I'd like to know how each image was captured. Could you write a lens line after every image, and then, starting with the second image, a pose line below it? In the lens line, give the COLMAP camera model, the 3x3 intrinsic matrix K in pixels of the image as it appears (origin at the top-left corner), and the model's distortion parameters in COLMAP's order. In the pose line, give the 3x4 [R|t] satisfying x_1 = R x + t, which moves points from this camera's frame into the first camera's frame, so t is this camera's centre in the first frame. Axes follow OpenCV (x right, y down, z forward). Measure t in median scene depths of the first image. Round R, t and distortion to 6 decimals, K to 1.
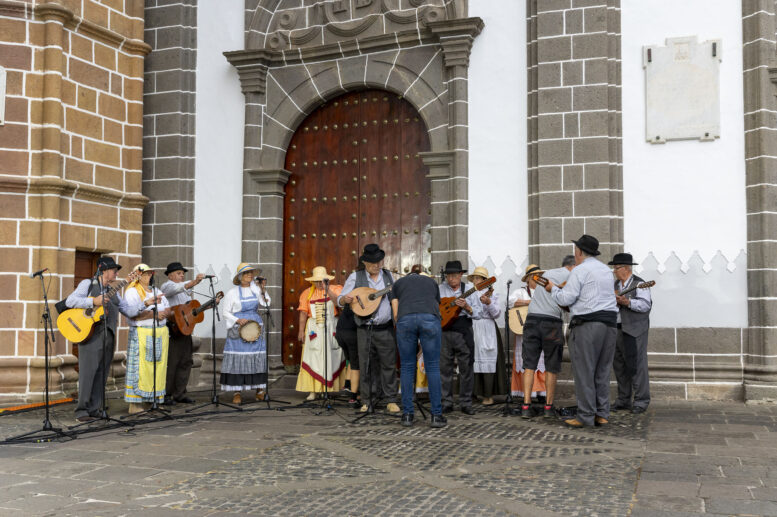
lens RADIAL K [[818.6, 0, 388.6], [0, 818.6, 259.7], [0, 0, 1]] dist [-0.008608, 0.000000]
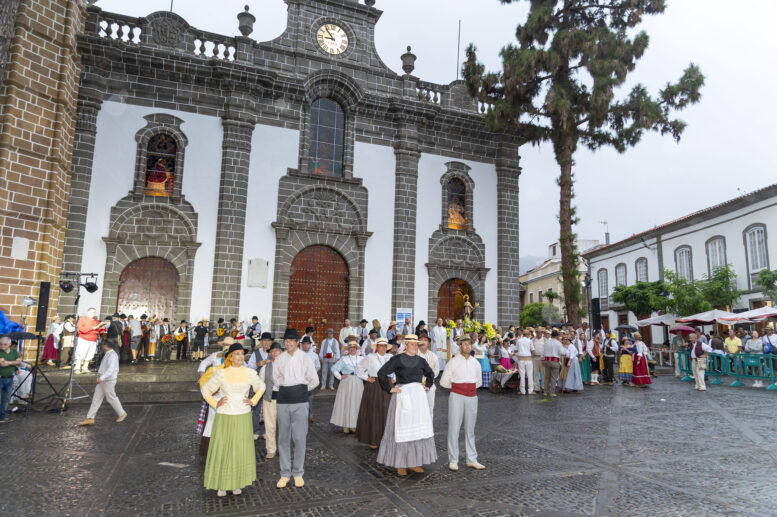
lens RADIAL K [[534.0, 0, 395.9], [0, 534.0, 255.3], [0, 0, 1]] dist [-0.006963, 0.002459]
pose [[0.754544, 0.115541, 0.645998, -0.662141], [-0.064388, 0.992664, -0.102338, -0.077050], [-0.653083, 0.035624, 0.756448, -1.098346]]
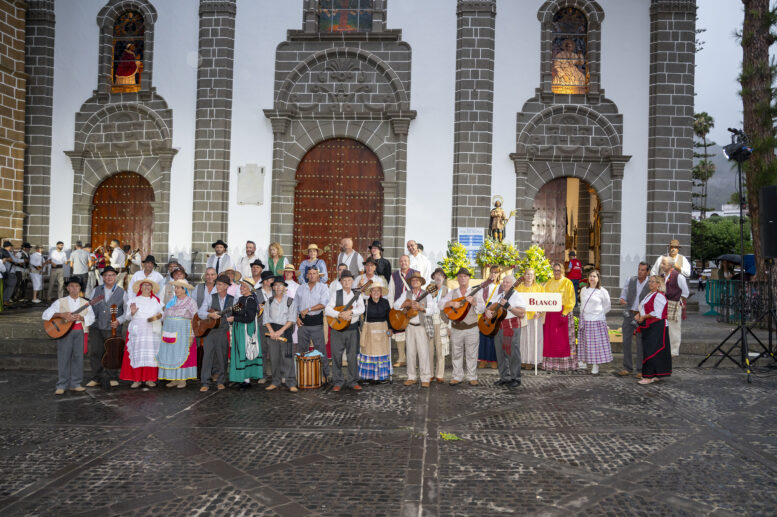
lens RADIAL K [[581.4, 0, 388.9], [0, 581.4, 260.1], [0, 0, 1]] dist [-0.089061, 0.090321]
pose [[0.965407, 0.022778, 0.259752, 0.286253], [-0.037832, 0.997872, 0.053105, -0.075972], [-0.257989, -0.061095, 0.964214, -0.831229]]
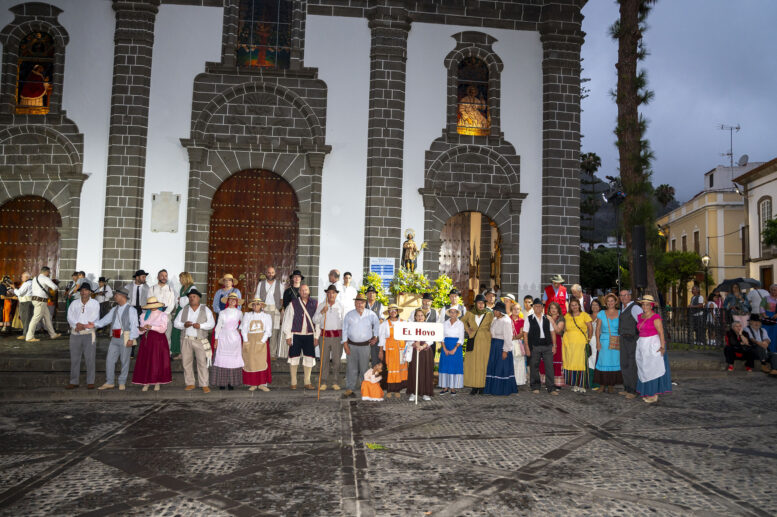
lens RADIAL K [[581.4, 0, 389.6], [0, 581.4, 260.1], [0, 0, 1]] dist [-0.089061, 0.090321]
pose [[0.909779, 0.043935, 0.412761, 0.239171], [-0.047451, 0.998872, -0.001734, -0.079679], [-0.412371, -0.018009, 0.910838, -0.891173]]
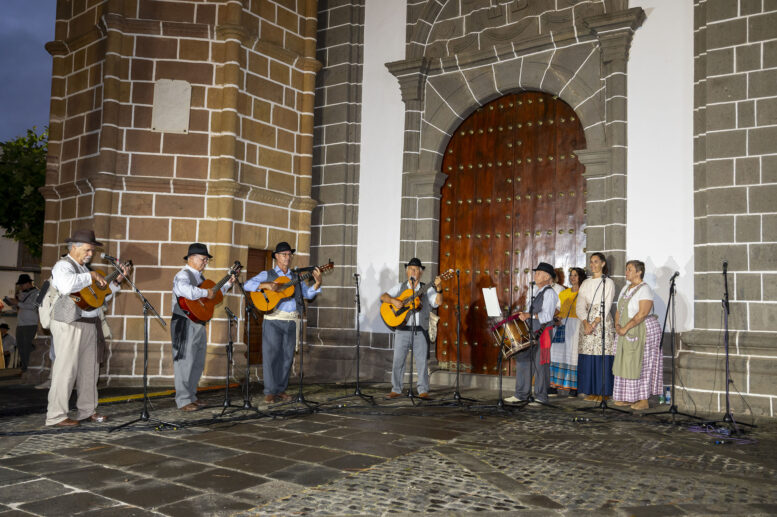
lens RADIAL K [[675.7, 0, 391.7], [0, 675.7, 261.4], [0, 0, 1]] dist [-0.039807, 0.076077]
pose [[0.973516, 0.011041, -0.228354, 0.009765], [-0.013810, 0.999849, -0.010534, 0.013676], [0.228203, 0.013408, 0.973521, 0.165942]]
